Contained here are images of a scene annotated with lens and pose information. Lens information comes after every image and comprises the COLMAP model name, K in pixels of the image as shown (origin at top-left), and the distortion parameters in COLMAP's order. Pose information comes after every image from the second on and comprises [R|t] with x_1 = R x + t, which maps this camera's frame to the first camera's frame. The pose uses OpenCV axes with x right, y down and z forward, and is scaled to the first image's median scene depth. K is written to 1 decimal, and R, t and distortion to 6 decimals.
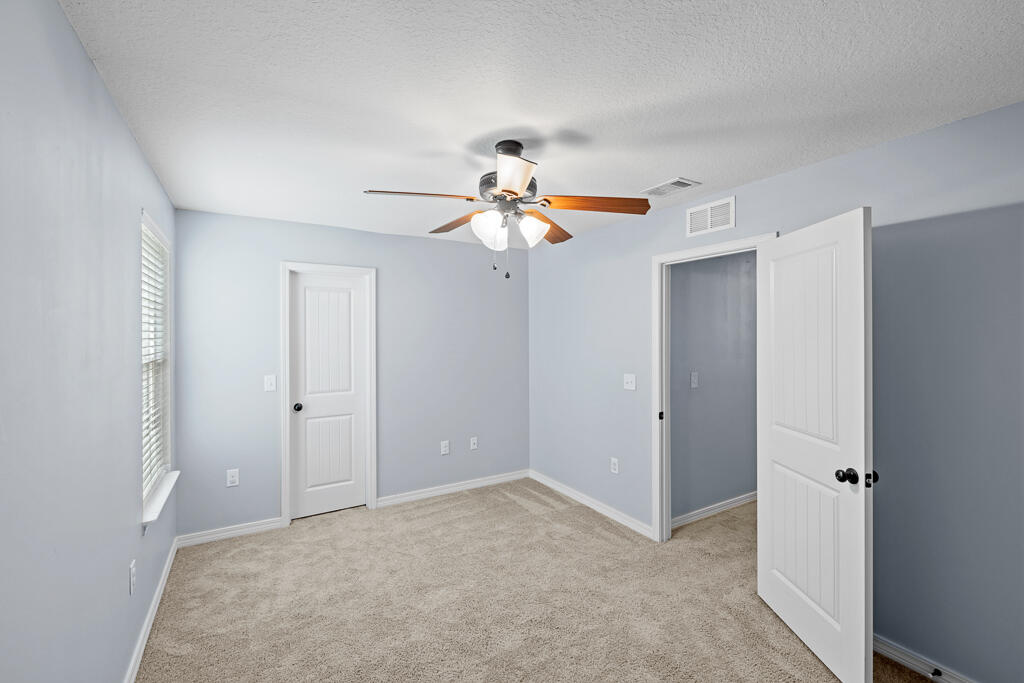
lens RADIAL K [[437.7, 0, 512.0], [0, 437.7, 341.5], [0, 0, 1]] dist [0.001183, 0.000043]
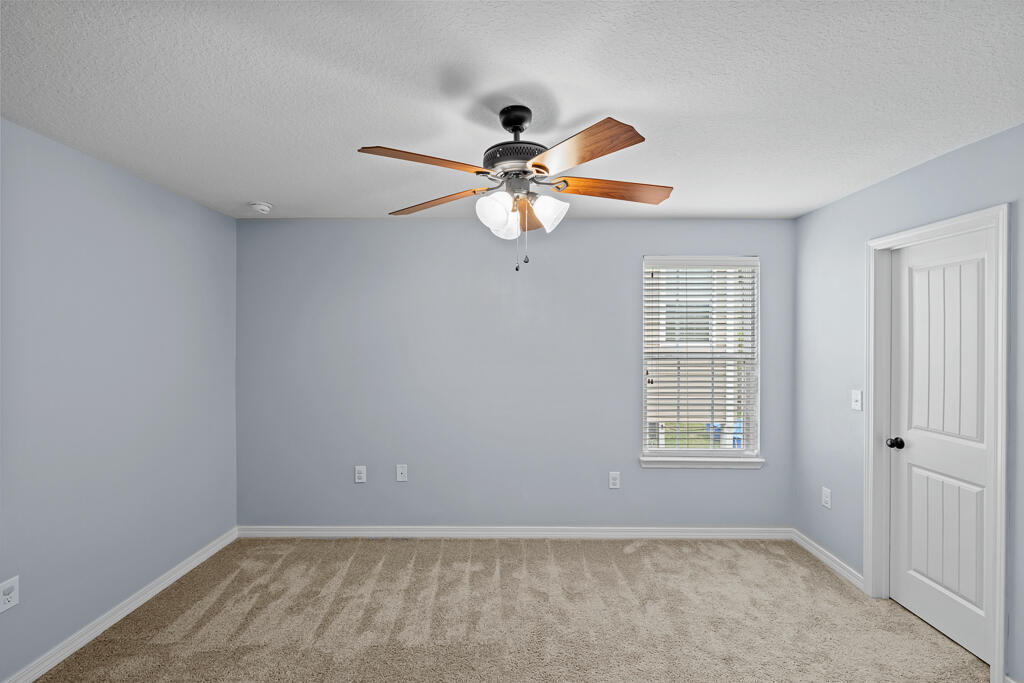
lens RADIAL K [[427.0, 0, 512.0], [0, 427.0, 341.5], [0, 0, 1]] dist [-0.001049, -0.000097]
pose [[-0.524674, 0.004153, -0.851293, 0.443615], [-0.021465, 0.999606, 0.018106, -0.010779], [0.851033, 0.027772, -0.524378, 0.904862]]
